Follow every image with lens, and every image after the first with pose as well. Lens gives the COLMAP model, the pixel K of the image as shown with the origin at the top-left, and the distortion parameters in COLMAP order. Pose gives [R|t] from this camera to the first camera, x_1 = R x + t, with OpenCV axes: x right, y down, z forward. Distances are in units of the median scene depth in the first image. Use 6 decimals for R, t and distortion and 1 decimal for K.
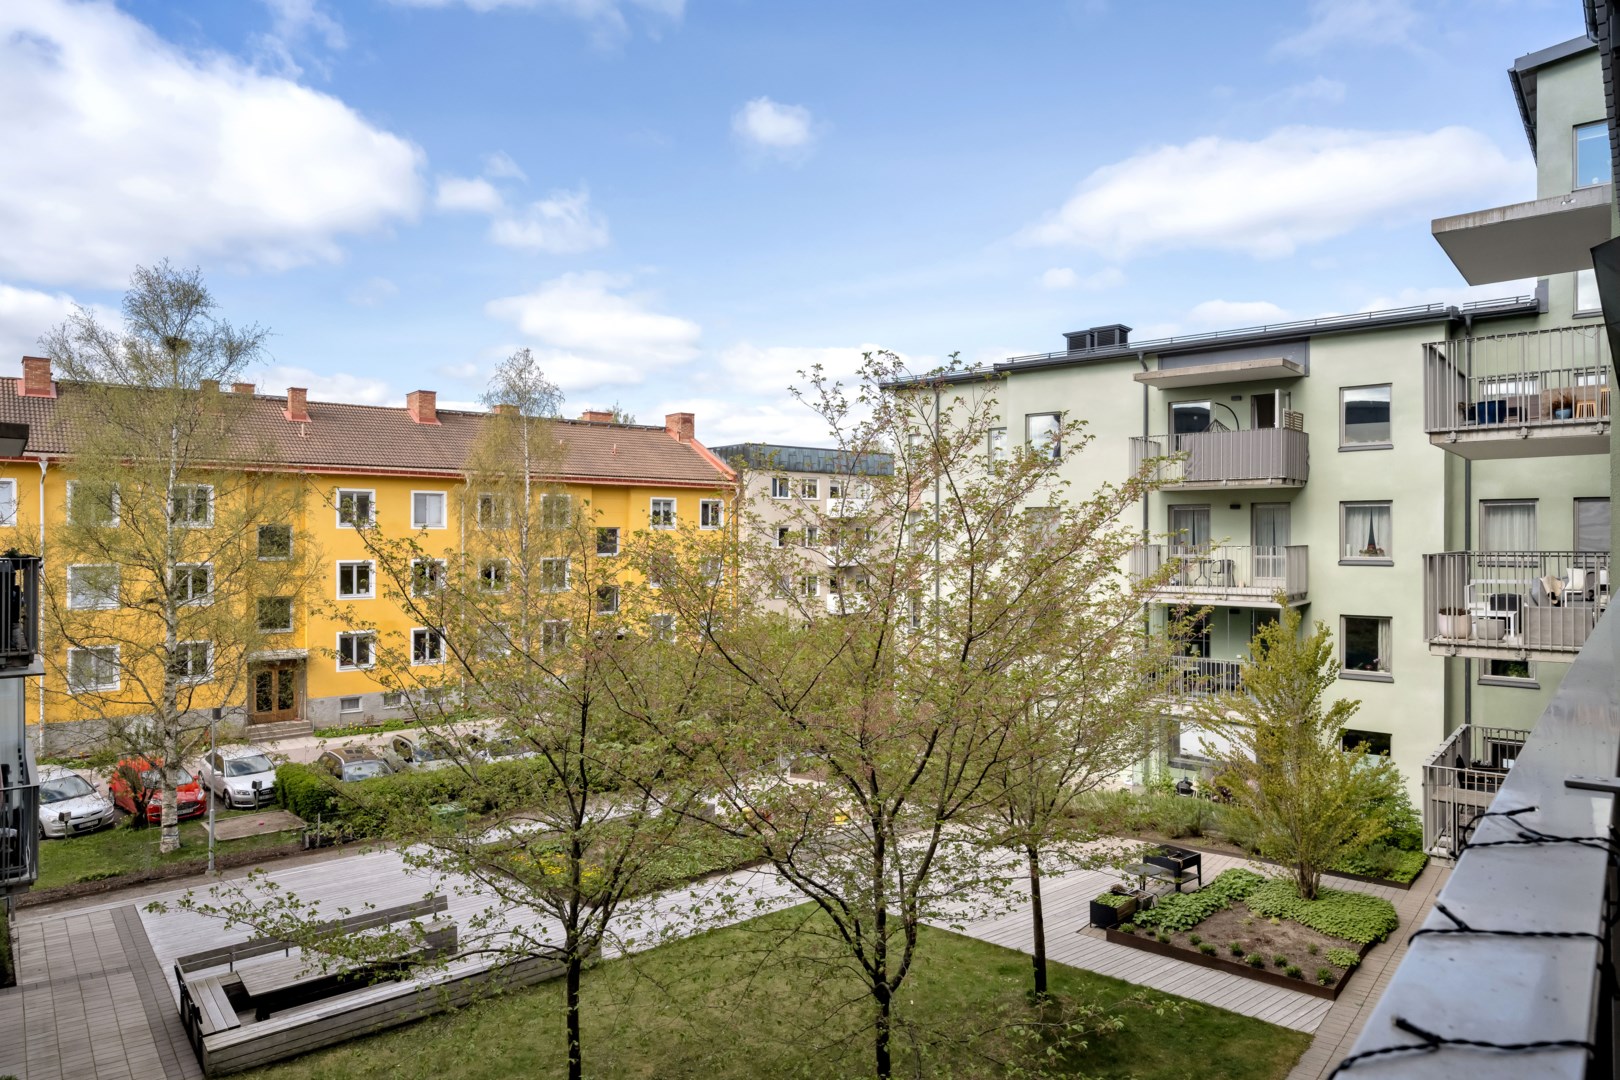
lens RADIAL K [[986.5, 0, 810.6], [0, 986.5, 537.6], [0, 0, 1]] dist [-0.006985, -0.000055]
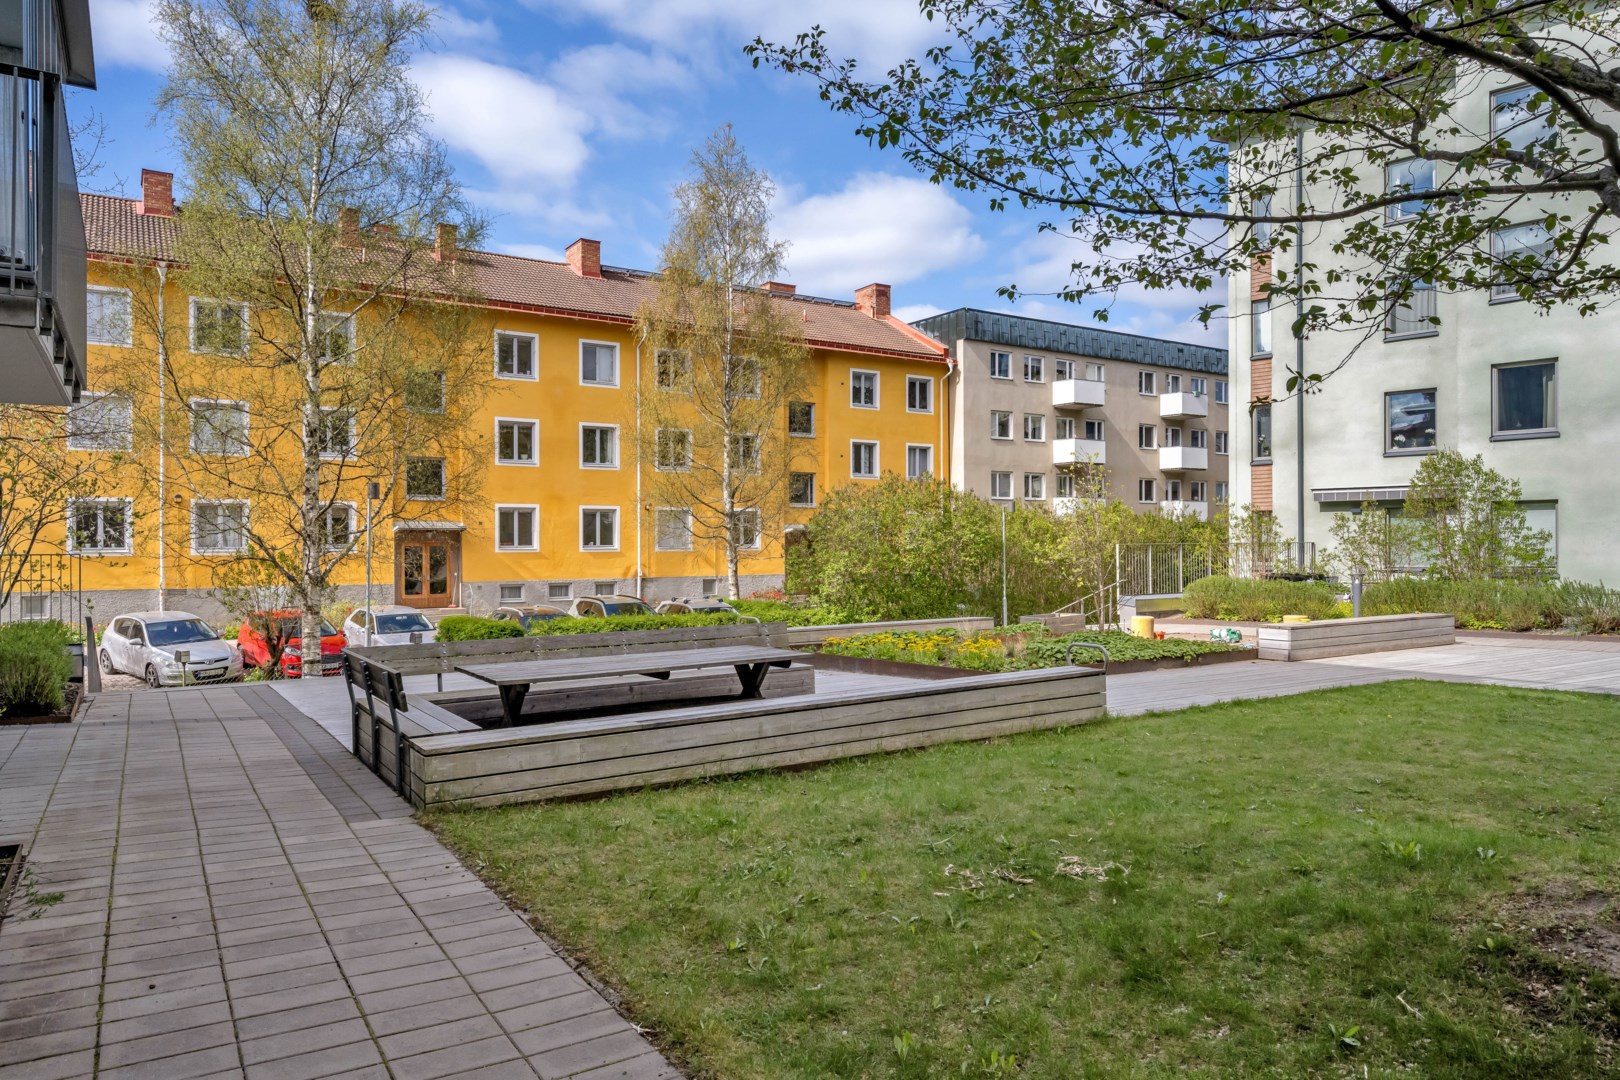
lens RADIAL K [[1026.8, 0, 808.4], [0, 1026.8, 545.8], [0, 0, 1]] dist [-0.006272, 0.000810]
pose [[0.993398, -0.006940, -0.114509, -0.110390], [0.006403, 0.999967, -0.005059, 0.122928], [0.114540, 0.004292, 0.993409, 0.158831]]
